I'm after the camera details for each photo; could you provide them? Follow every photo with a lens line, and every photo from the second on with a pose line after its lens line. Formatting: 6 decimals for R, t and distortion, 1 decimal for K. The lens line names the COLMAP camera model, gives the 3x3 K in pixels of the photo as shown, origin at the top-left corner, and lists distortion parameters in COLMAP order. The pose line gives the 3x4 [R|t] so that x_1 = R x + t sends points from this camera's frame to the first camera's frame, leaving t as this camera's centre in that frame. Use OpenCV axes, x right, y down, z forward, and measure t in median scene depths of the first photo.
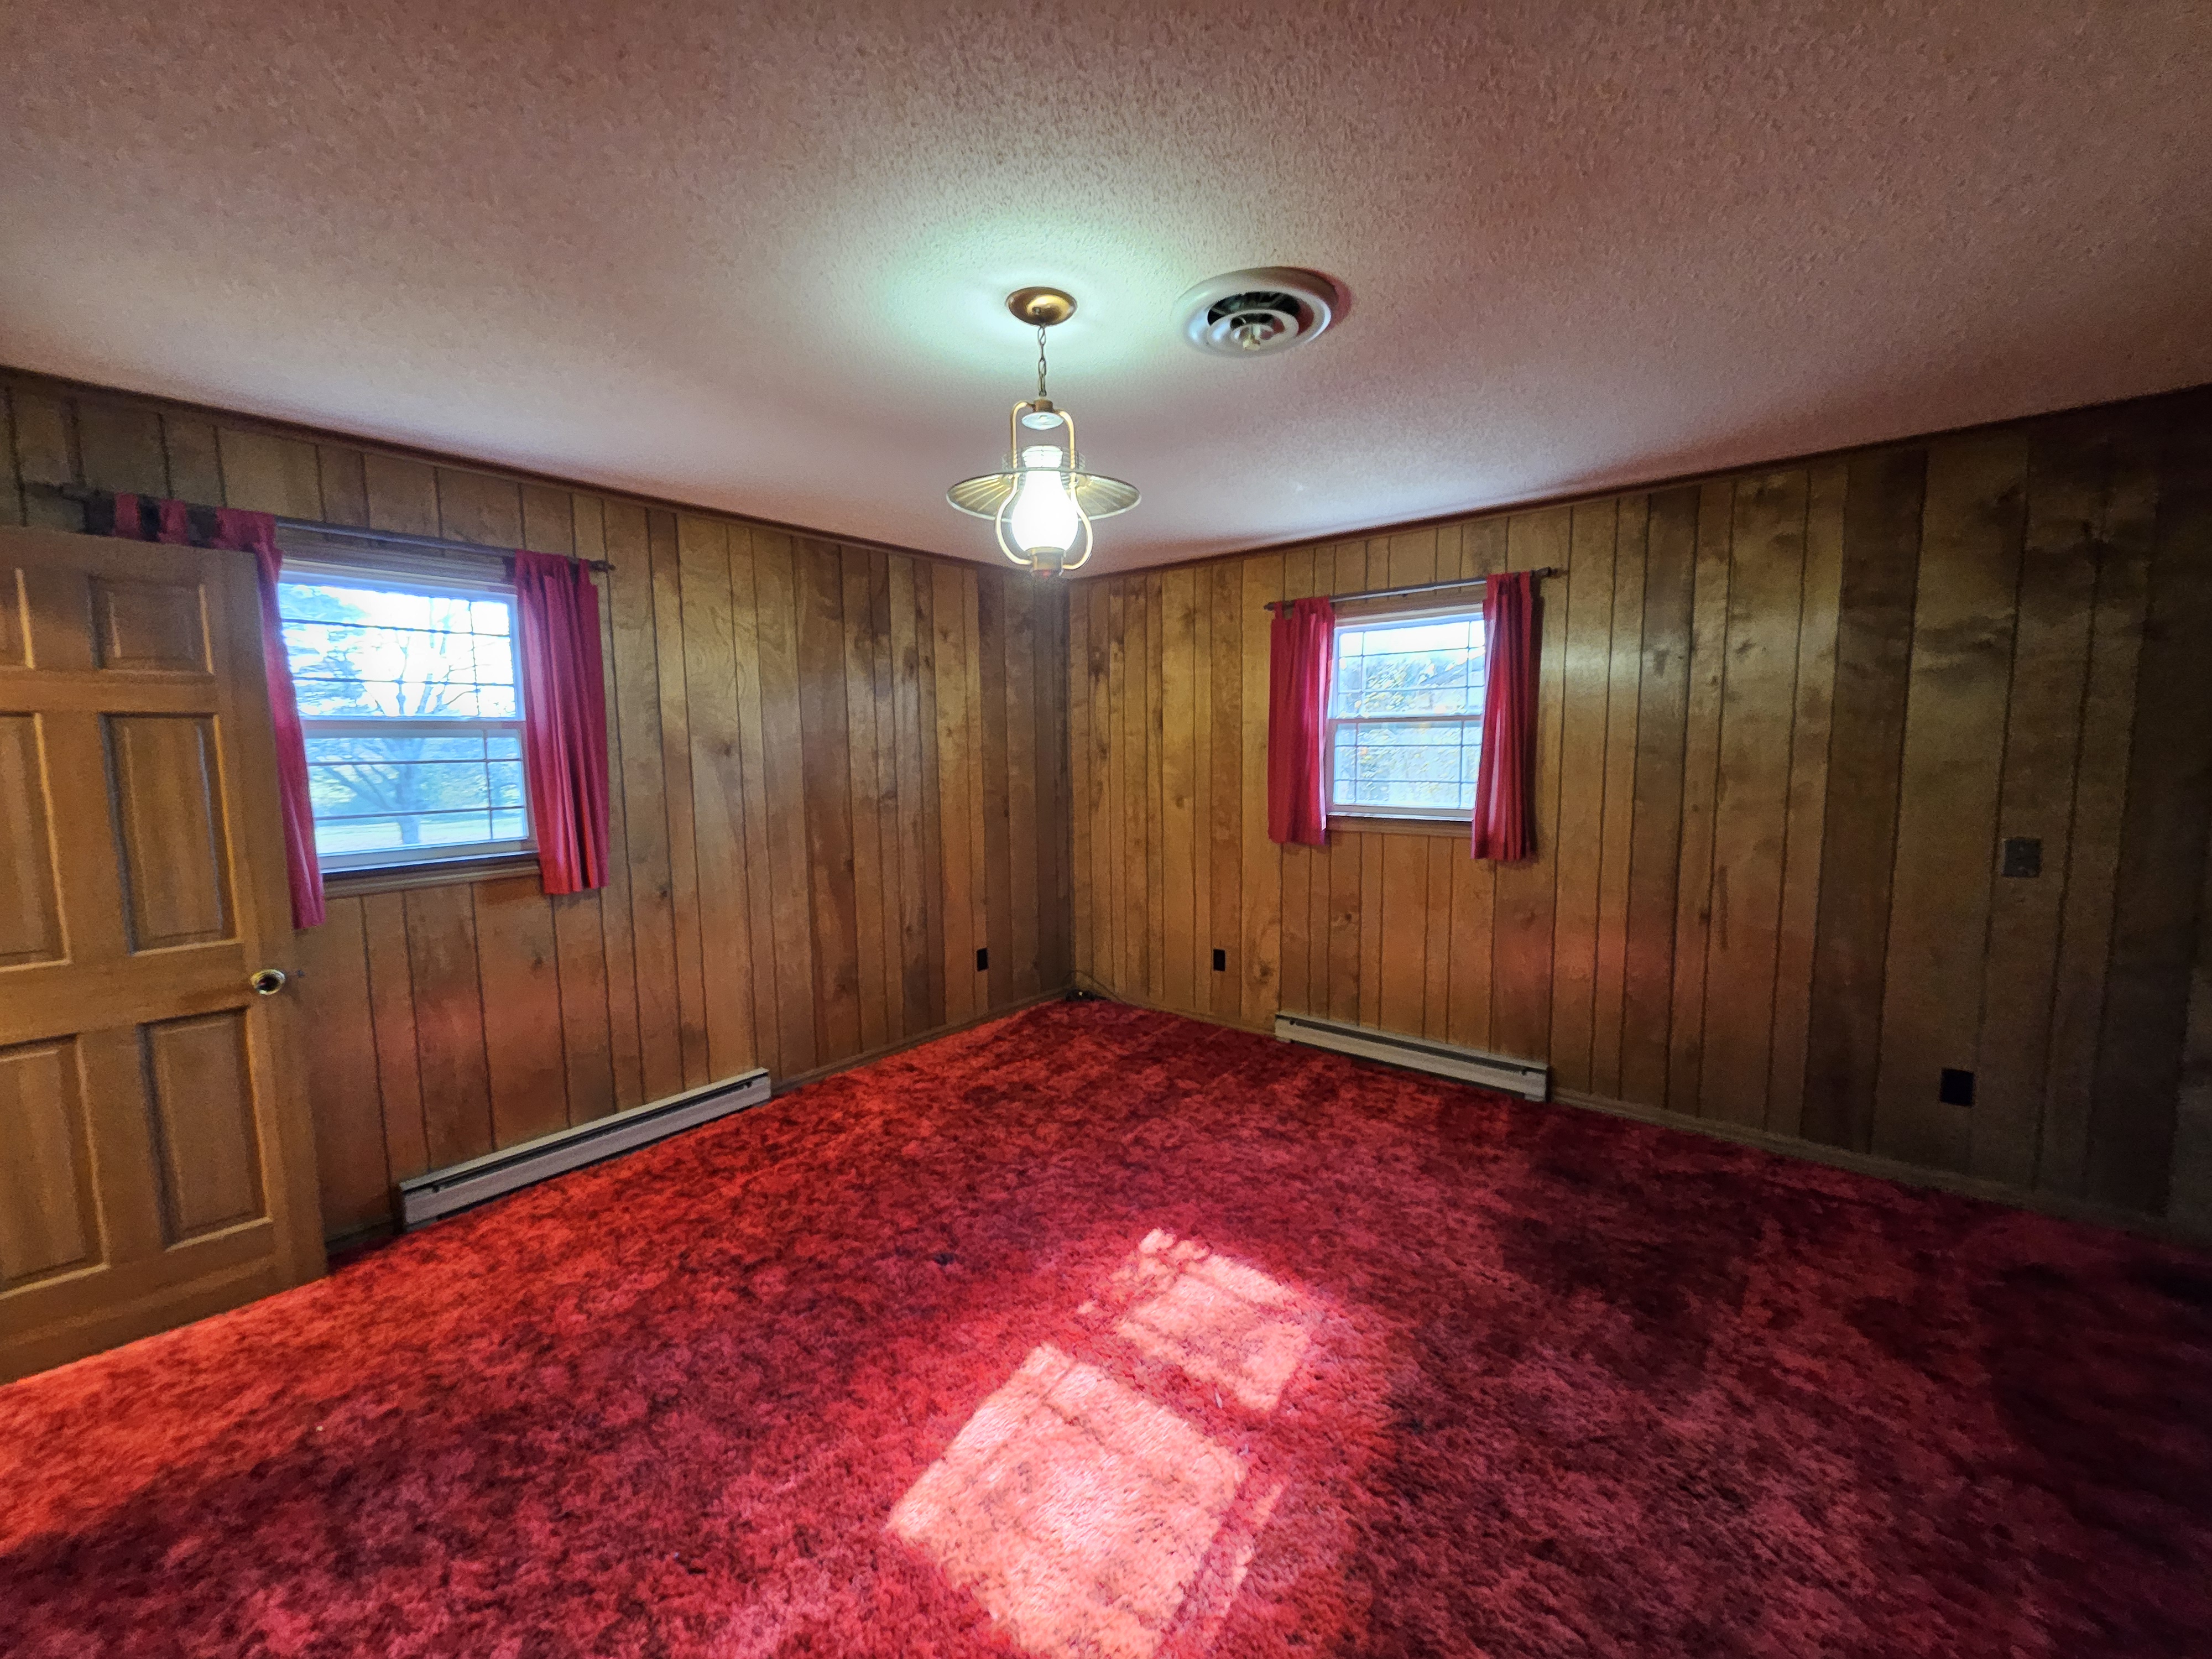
lens RADIAL K [[865.7, 0, 1106.0], [0, 865.7, 829.5], [0, 0, 1]] dist [0.000674, 0.000243]
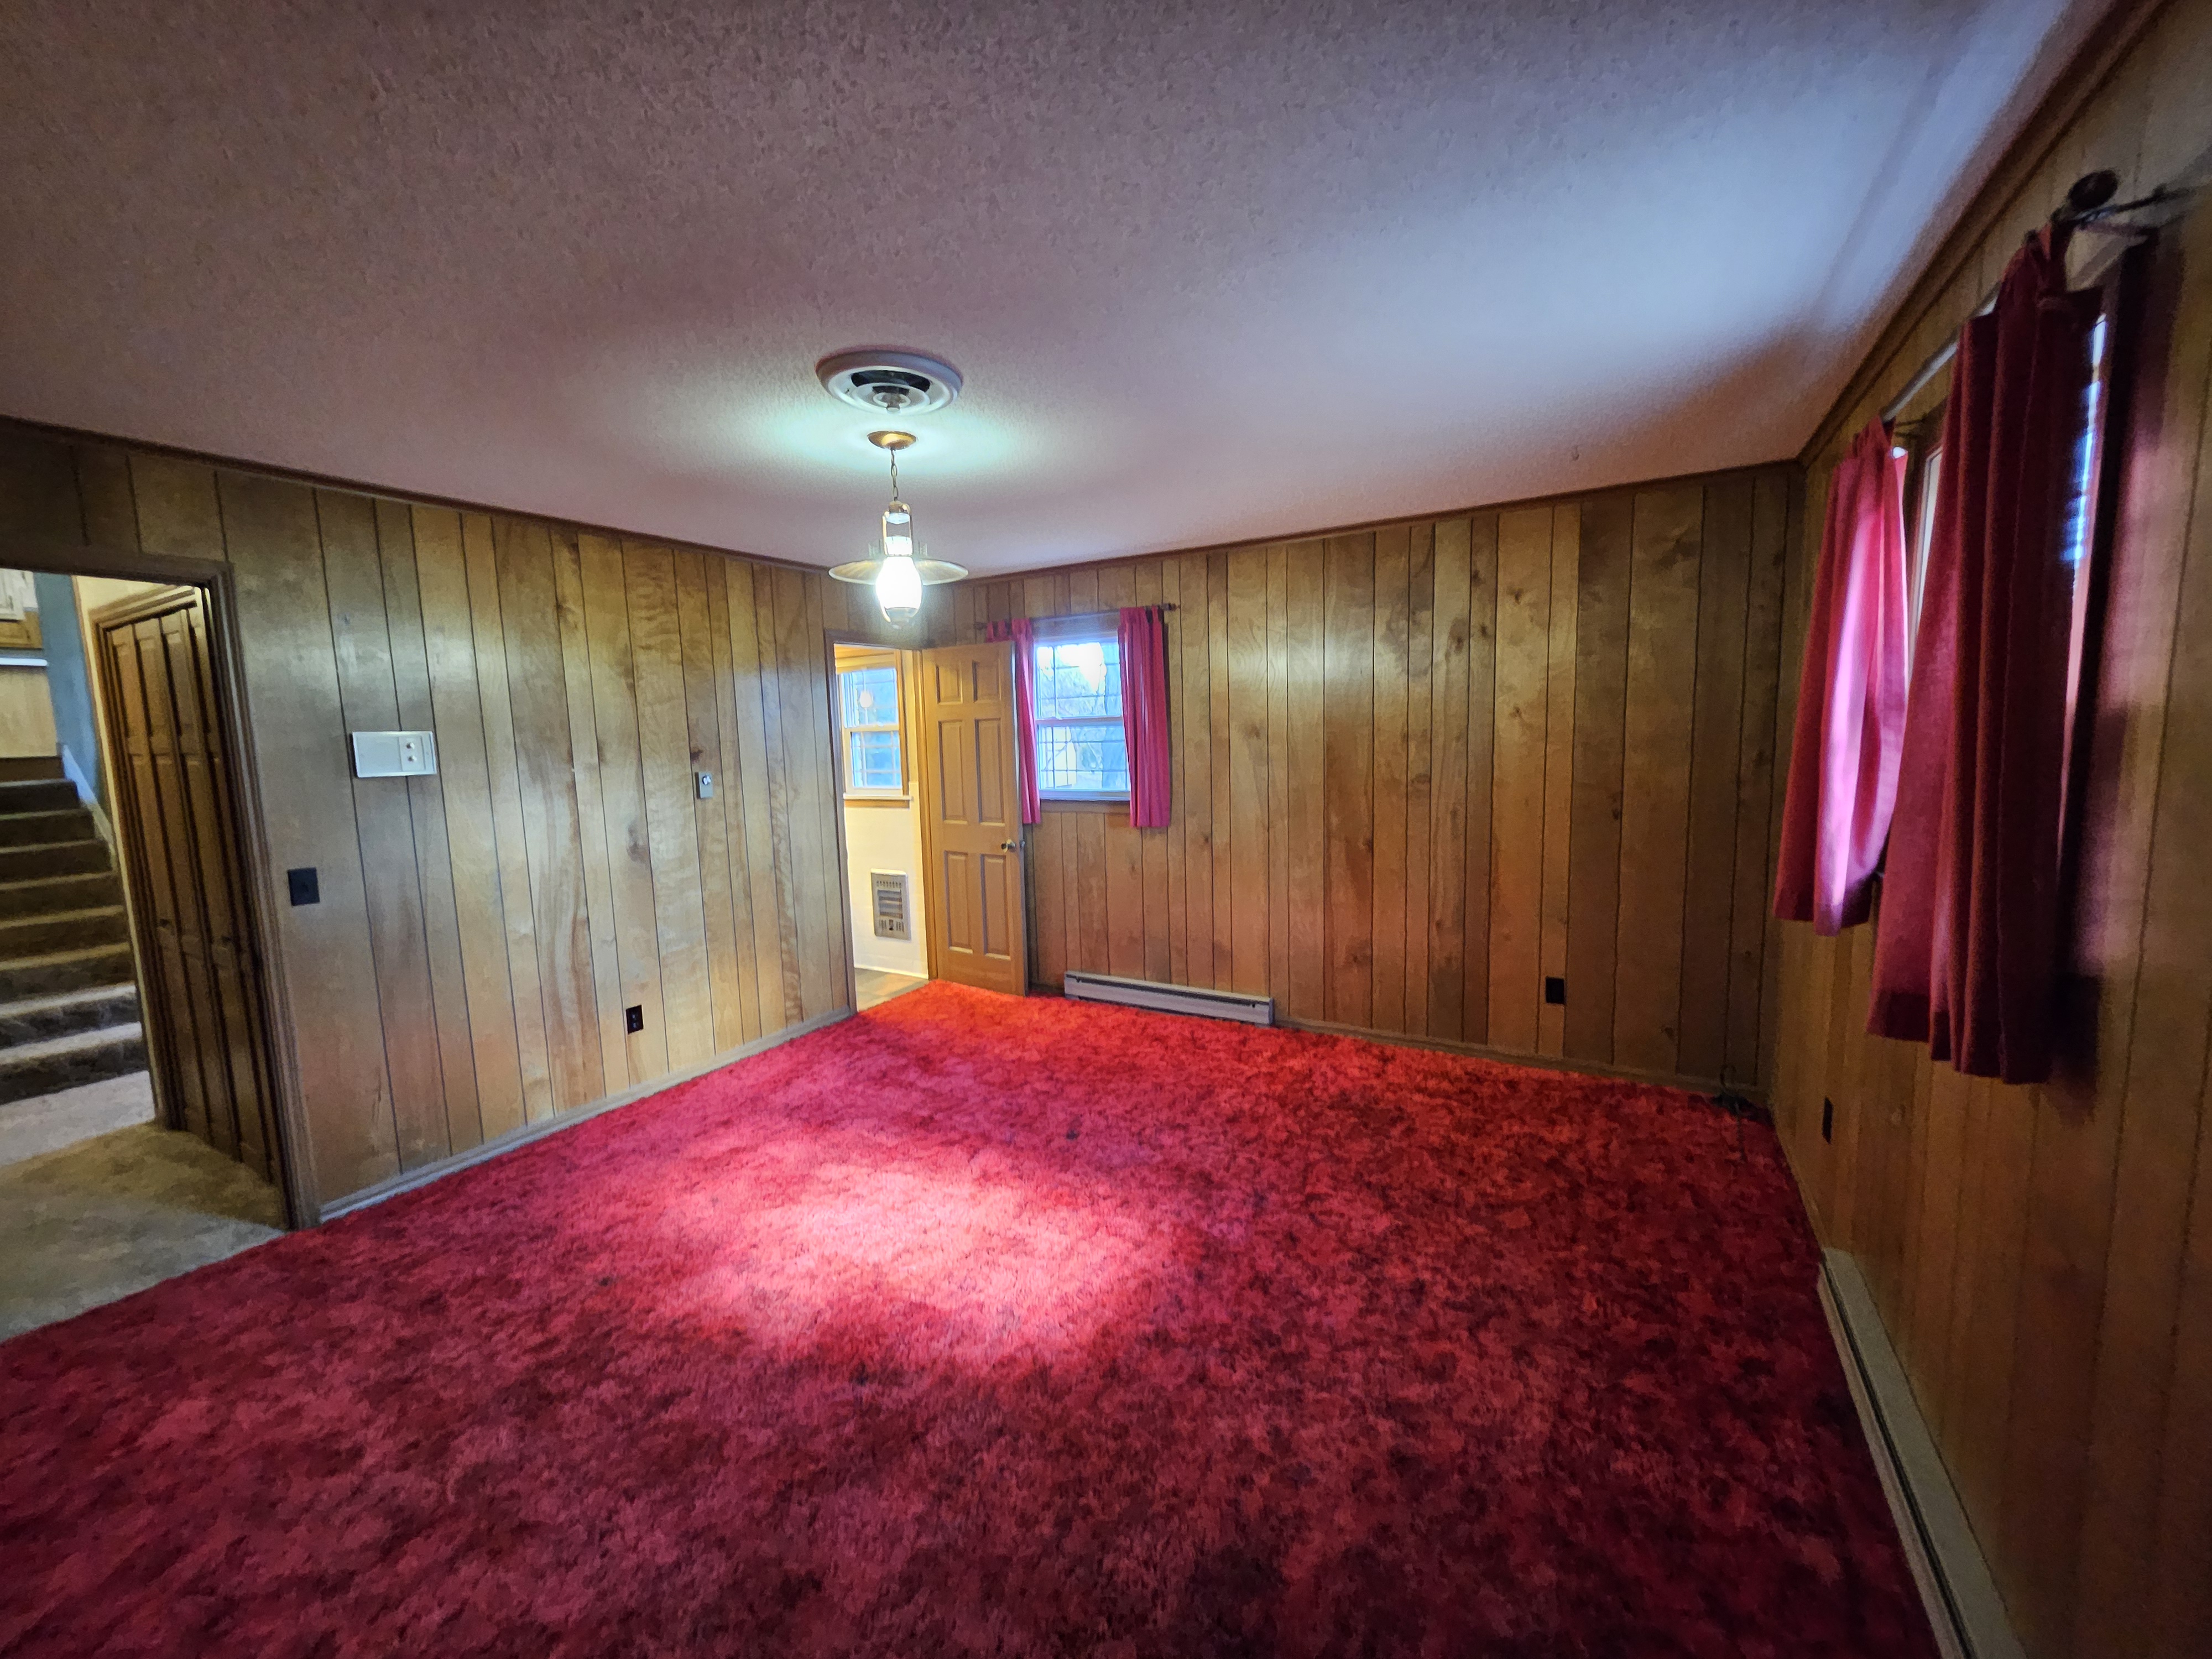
lens RADIAL K [[865.7, 0, 1106.0], [0, 865.7, 829.5], [0, 0, 1]] dist [0.000674, 0.000243]
pose [[0.160835, 0.120498, -0.979598, 0.736862], [-0.075434, 0.991117, 0.109530, -0.073334], [0.984094, 0.056279, 0.168496, 0.576122]]
